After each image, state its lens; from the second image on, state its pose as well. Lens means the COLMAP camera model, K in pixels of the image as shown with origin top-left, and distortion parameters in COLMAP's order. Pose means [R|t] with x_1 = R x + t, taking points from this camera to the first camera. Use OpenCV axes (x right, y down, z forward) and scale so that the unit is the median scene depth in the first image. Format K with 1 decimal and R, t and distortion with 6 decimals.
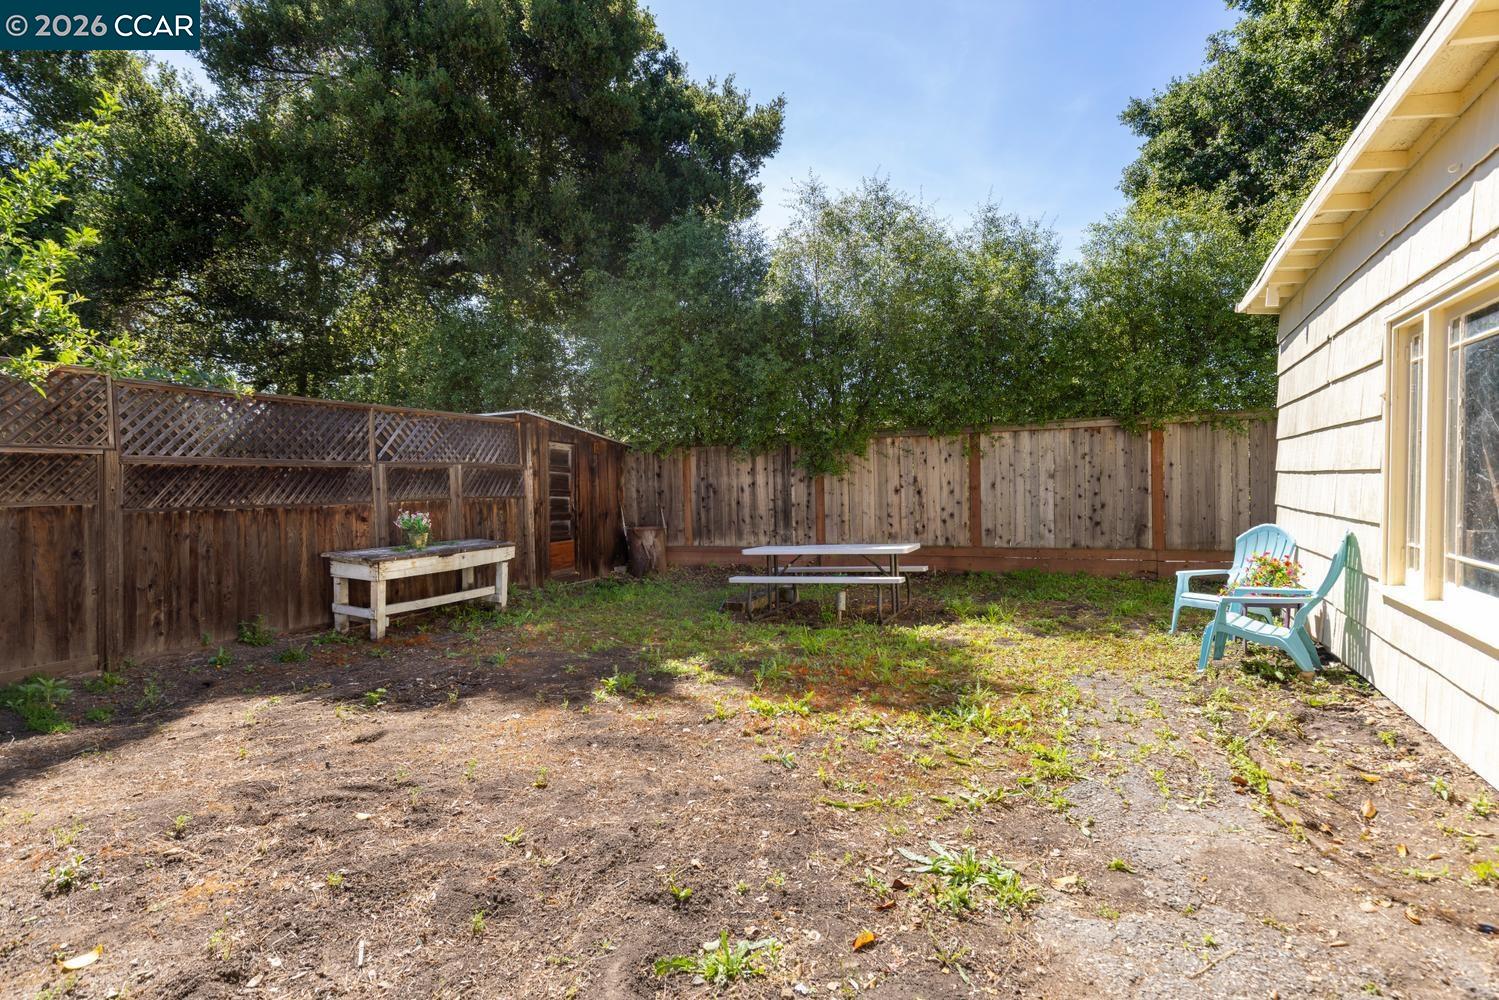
lens RADIAL K [[775.5, 0, 747.0], [0, 775.5, 501.1], [0, 0, 1]] dist [0.002047, 0.000302]
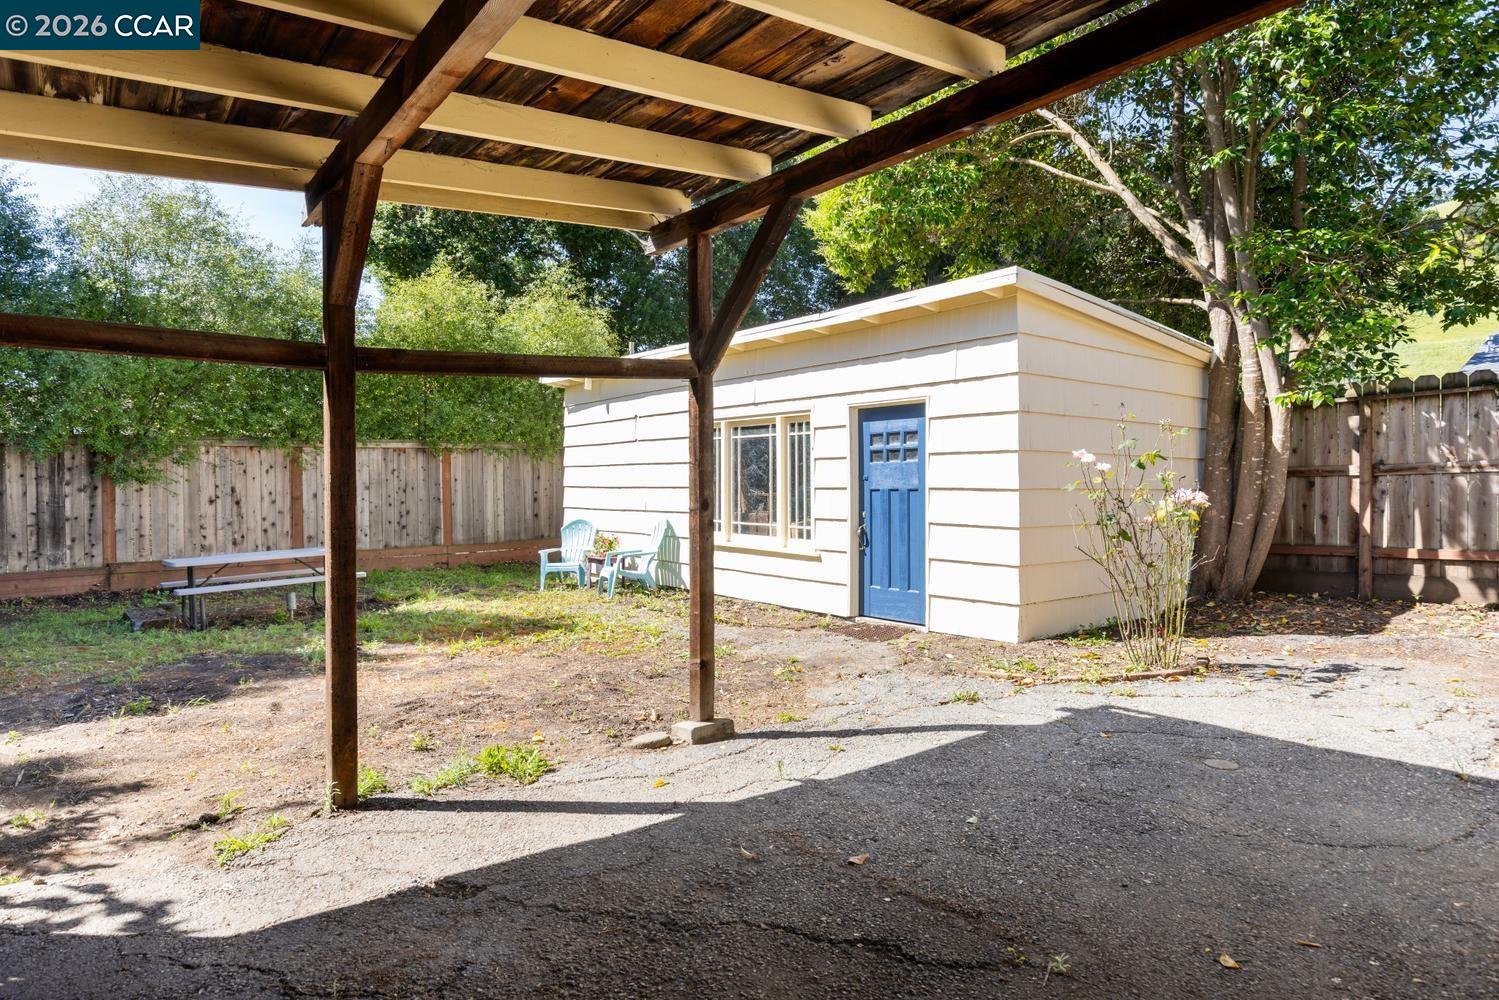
lens RADIAL K [[877.2, 0, 747.4], [0, 877.2, 494.4], [0, 0, 1]] dist [0.002333, 0.000345]
pose [[0.436901, 0.002530, 0.899506, -0.522715], [0.020193, 0.999716, -0.012620, 0.005508], [-0.899283, 0.023678, 0.436726, -0.083927]]
